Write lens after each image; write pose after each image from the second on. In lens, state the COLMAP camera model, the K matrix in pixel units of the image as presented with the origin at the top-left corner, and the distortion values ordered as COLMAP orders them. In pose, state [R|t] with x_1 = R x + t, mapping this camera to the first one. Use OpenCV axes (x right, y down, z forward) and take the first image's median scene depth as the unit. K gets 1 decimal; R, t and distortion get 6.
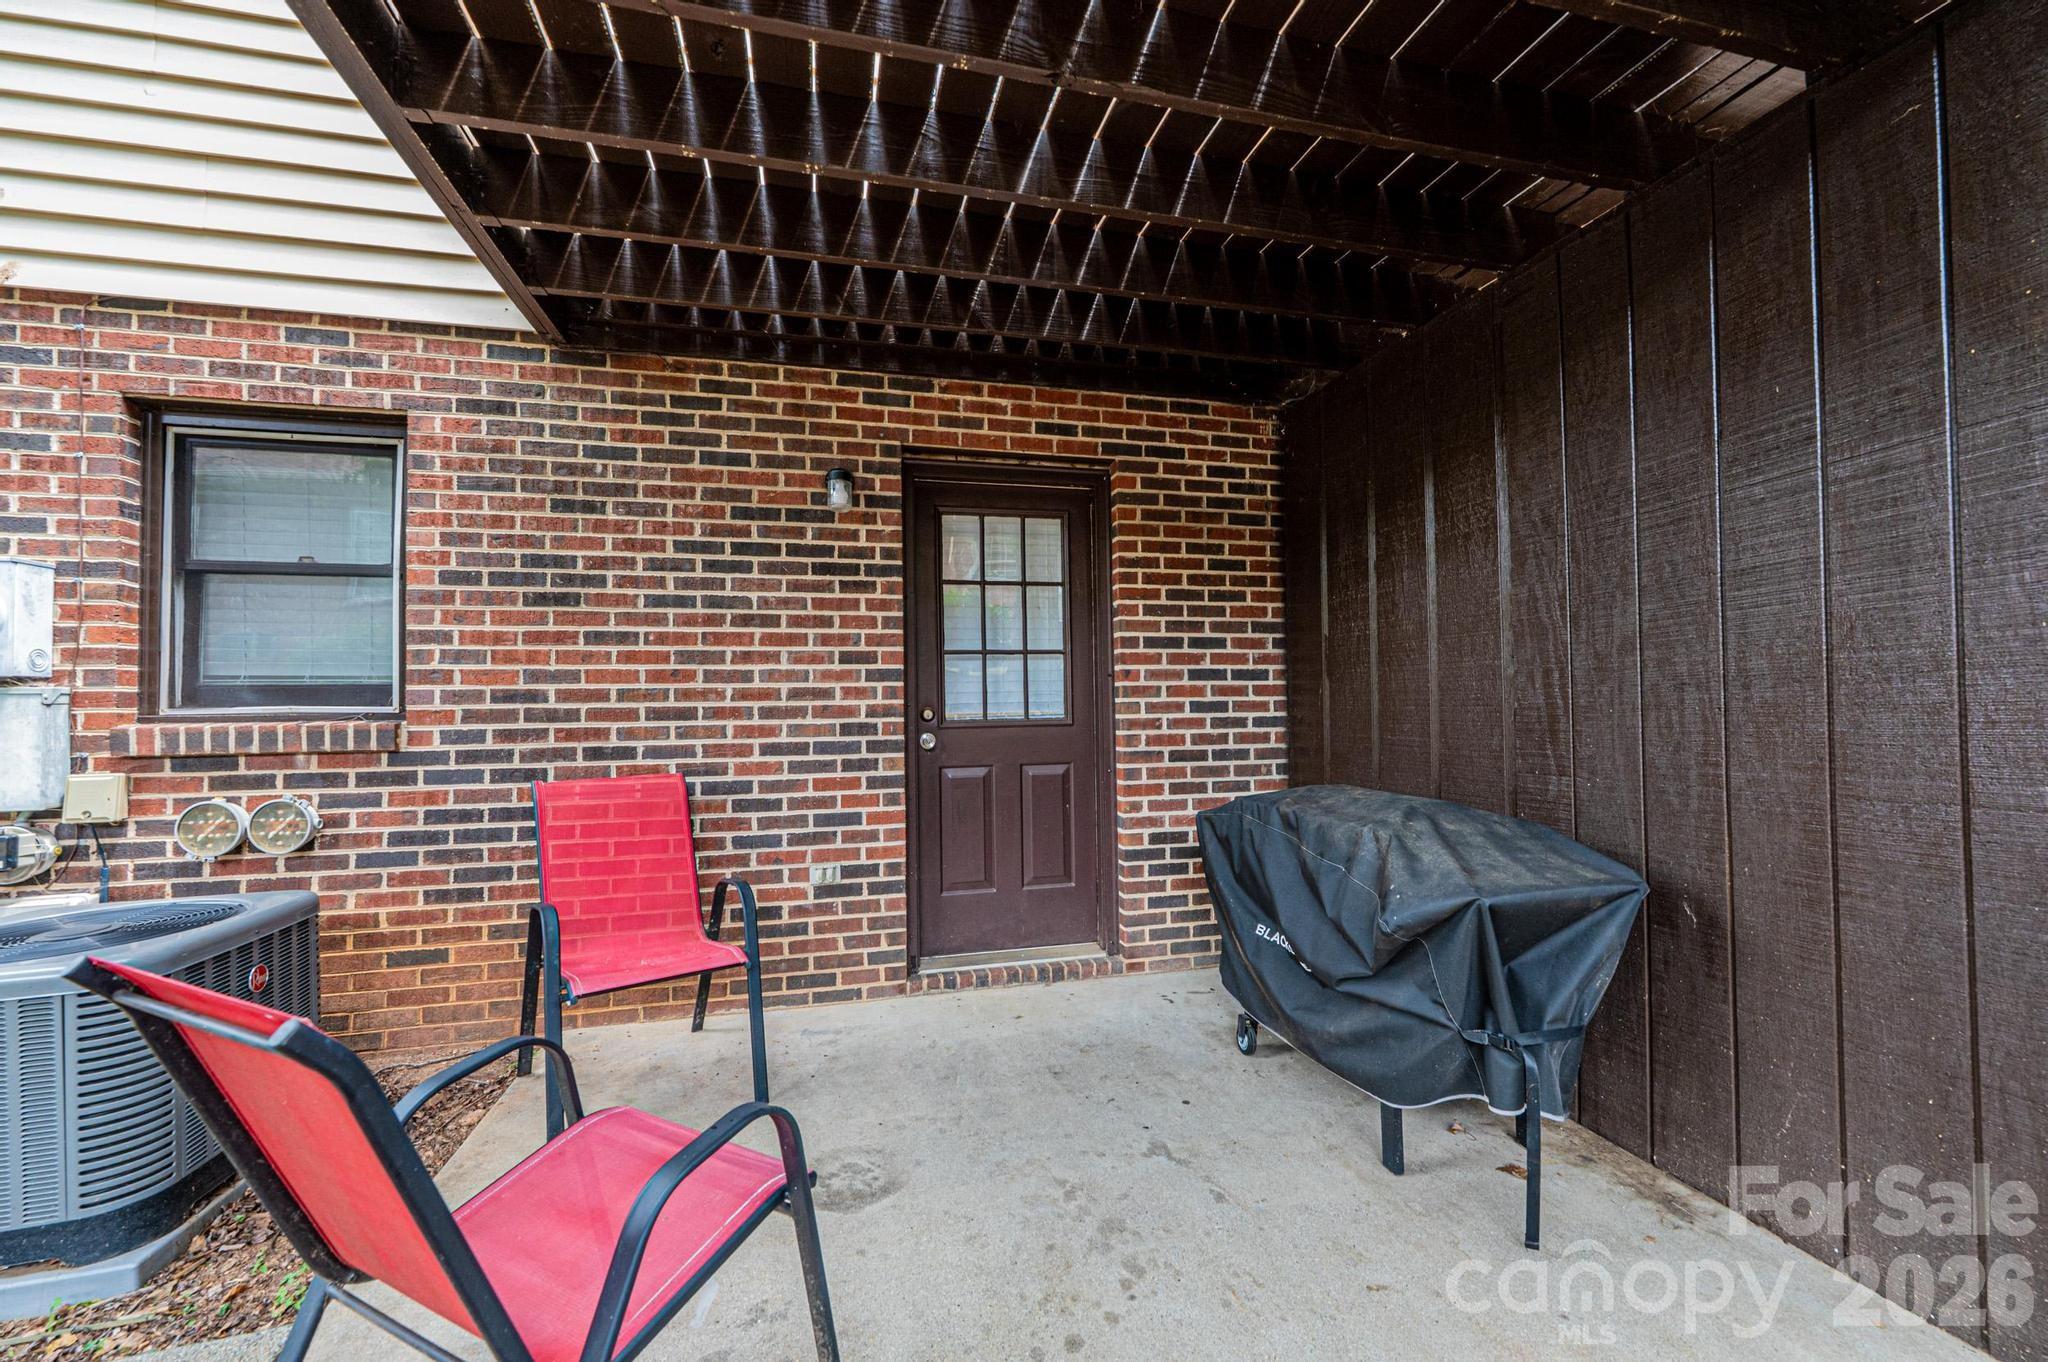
lens RADIAL K [[813.6, 0, 1028.1], [0, 813.6, 685.1], [0, 0, 1]] dist [-0.000943, 0.000315]
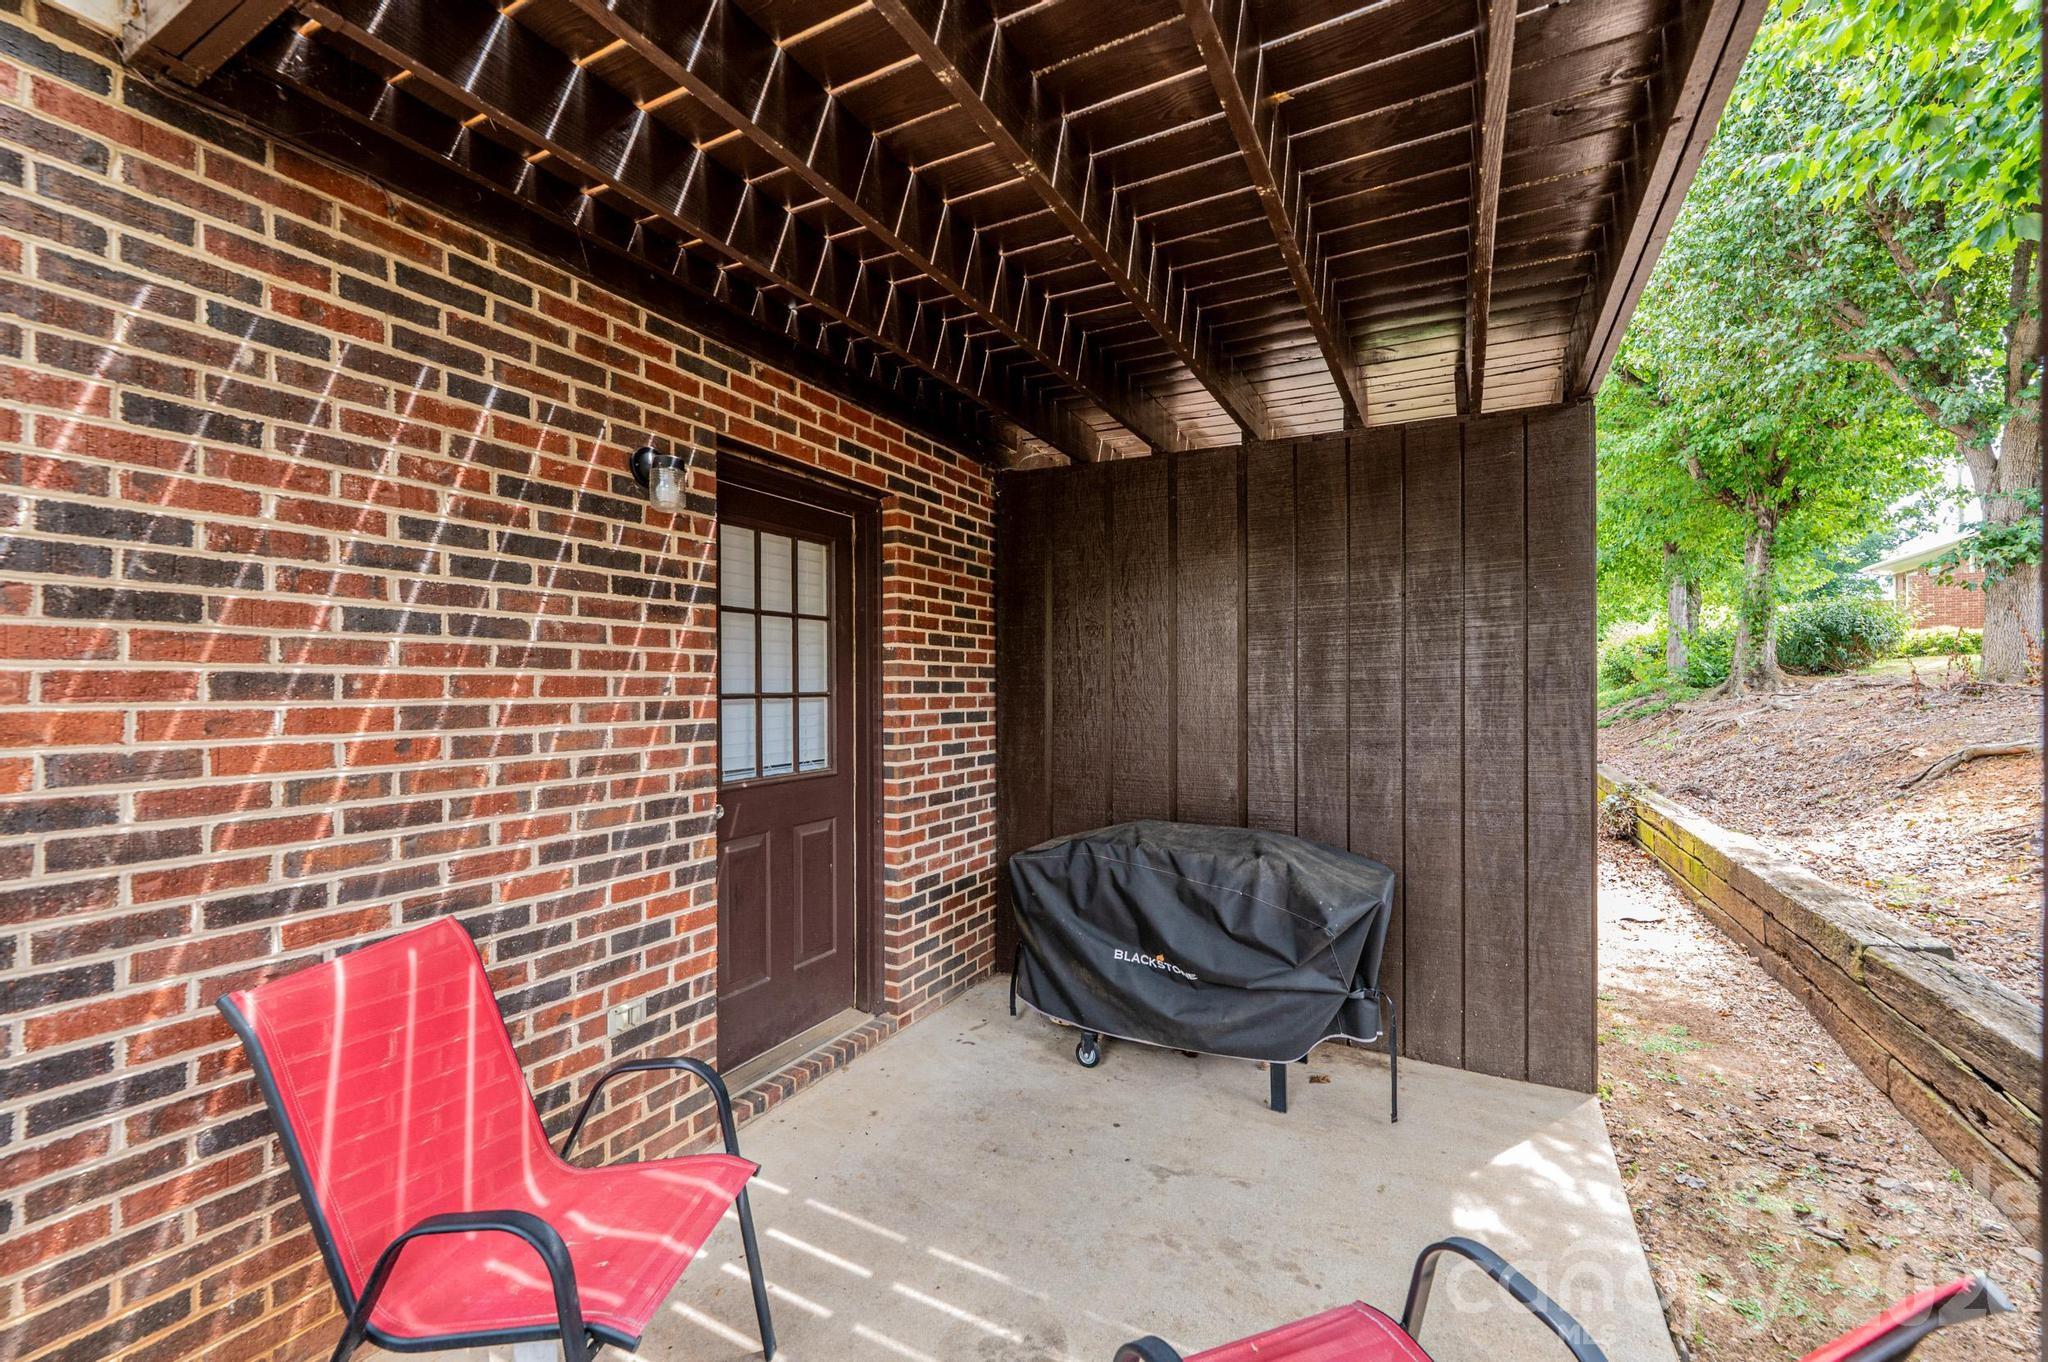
lens RADIAL K [[813.6, 0, 1027.6], [0, 813.6, 685.1], [0, 0, 1]] dist [-0.000943, 0.000315]
pose [[0.671087, 0.013472, 0.741256, -0.541358], [-0.023017, 0.999732, 0.002669, -0.066841], [-0.741021, -0.018852, 0.671217, 0.266978]]
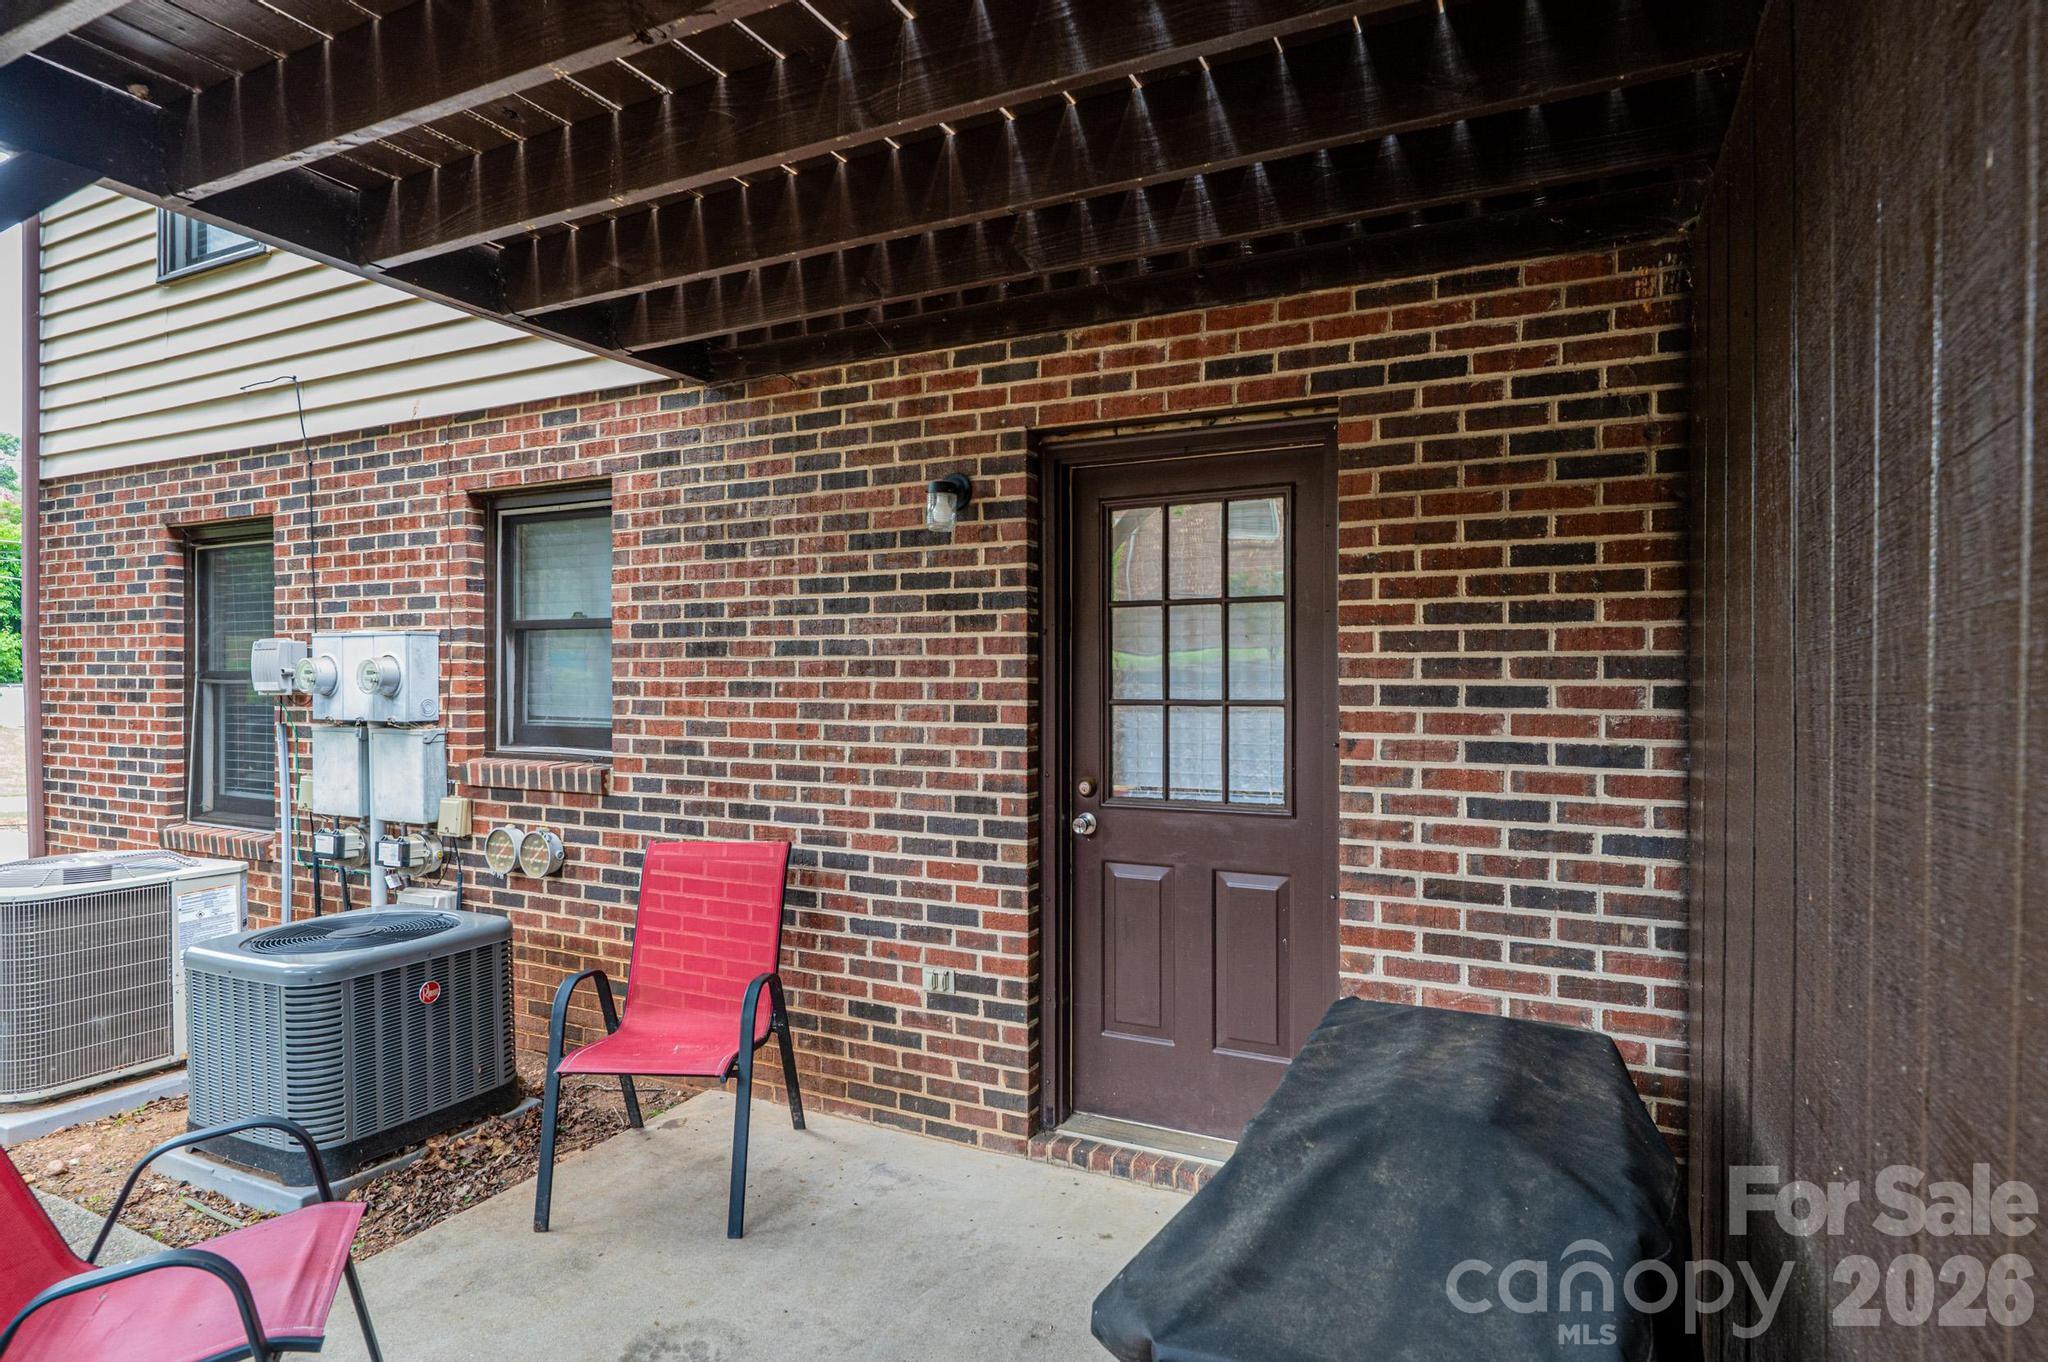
lens RADIAL K [[1120.8, 0, 1013.3], [0, 1120.8, 686.0], [0, 0, 1]] dist [-0.001635, 0.001074]
pose [[0.752834, 0.019247, -0.657929, 0.532790], [0.004729, 0.999388, 0.034647, -0.098613], [0.658194, -0.029195, 0.752282, 0.215123]]
